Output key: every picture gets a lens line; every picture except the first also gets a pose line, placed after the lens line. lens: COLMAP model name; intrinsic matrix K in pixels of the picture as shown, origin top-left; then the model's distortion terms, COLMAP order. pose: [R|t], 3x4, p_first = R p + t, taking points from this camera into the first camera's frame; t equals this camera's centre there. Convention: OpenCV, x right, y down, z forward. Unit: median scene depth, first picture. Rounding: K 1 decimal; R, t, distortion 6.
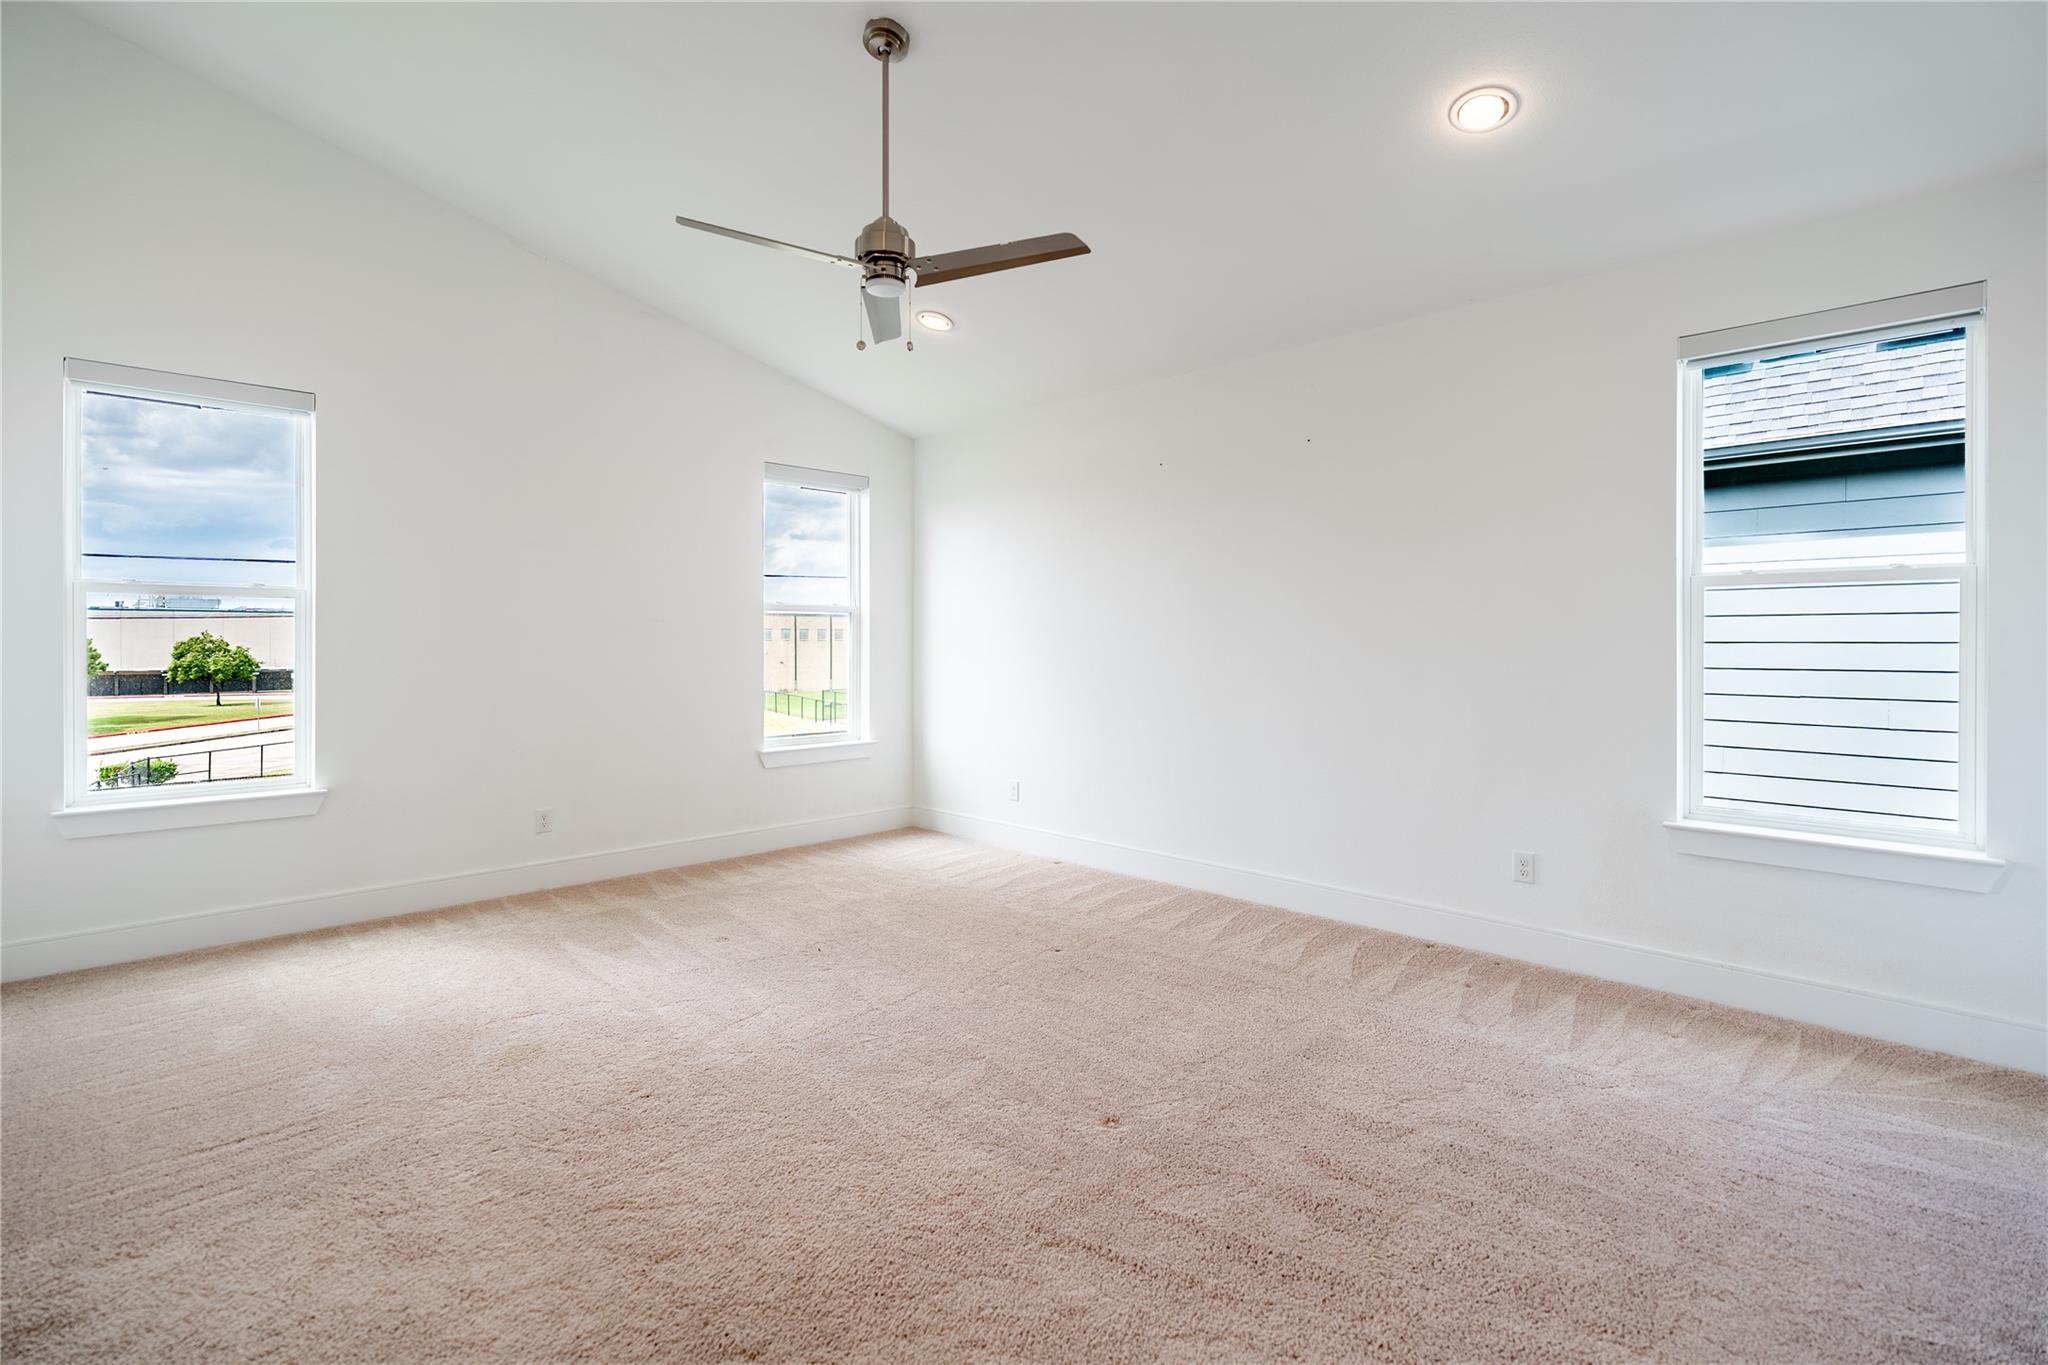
lens RADIAL K [[965.7, 0, 1022.2], [0, 965.7, 673.1], [0, 0, 1]] dist [-0.001058, 0.000964]
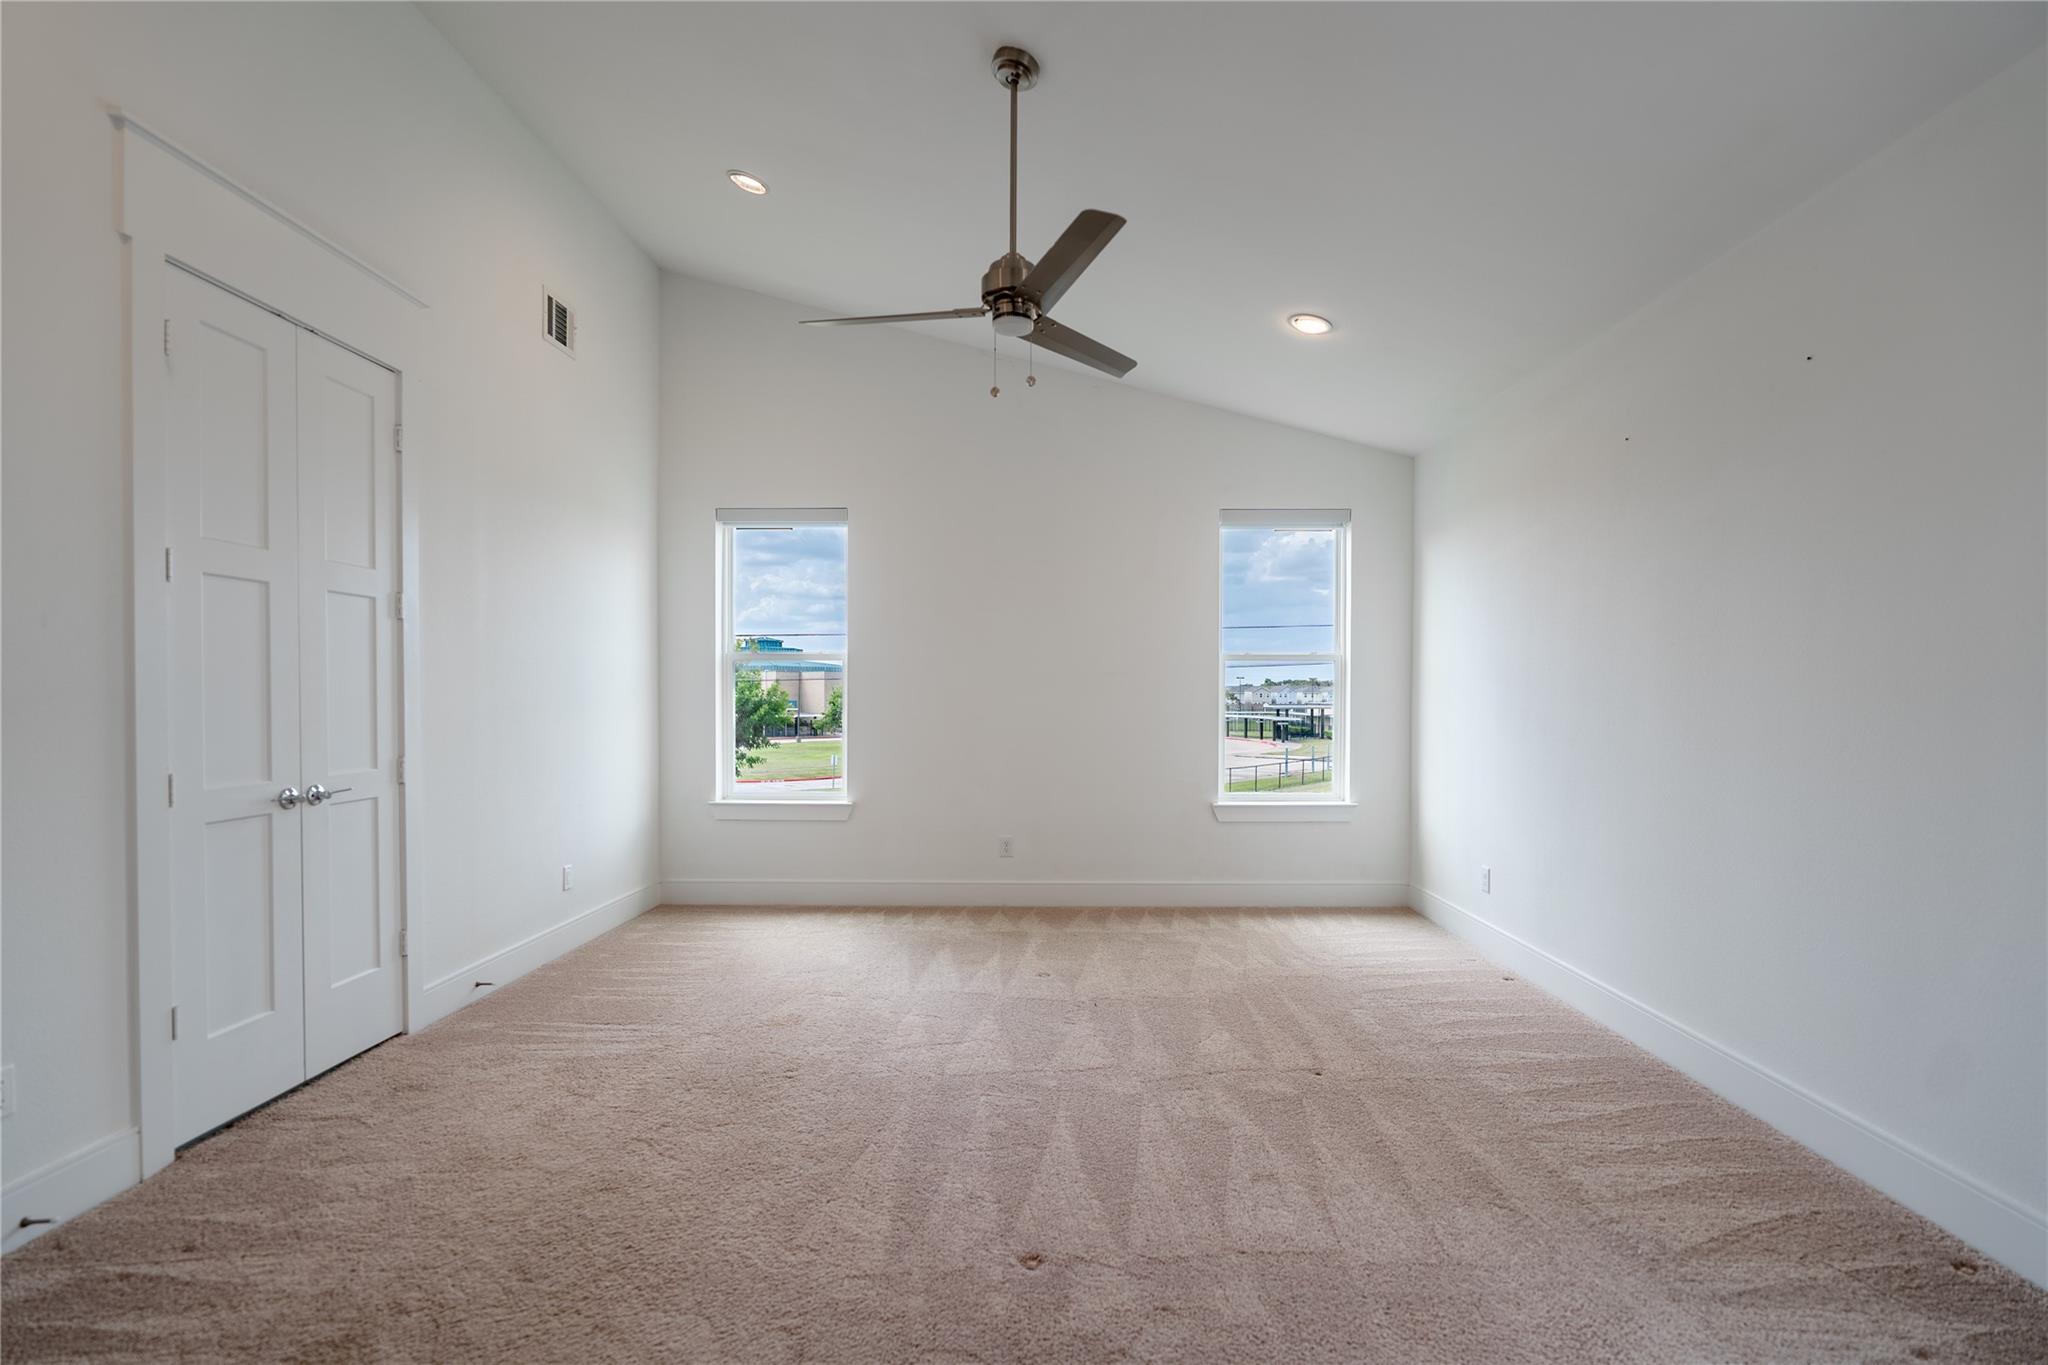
lens RADIAL K [[960.2, 0, 1027.7], [0, 960.2, 730.2], [0, 0, 1]] dist [-0.002574, 0.000113]
pose [[0.697174, 0.027579, -0.716371, 0.423252], [-0.024821, 0.999589, 0.014327, -0.005625], [0.716472, 0.007793, 0.697572, 0.257187]]
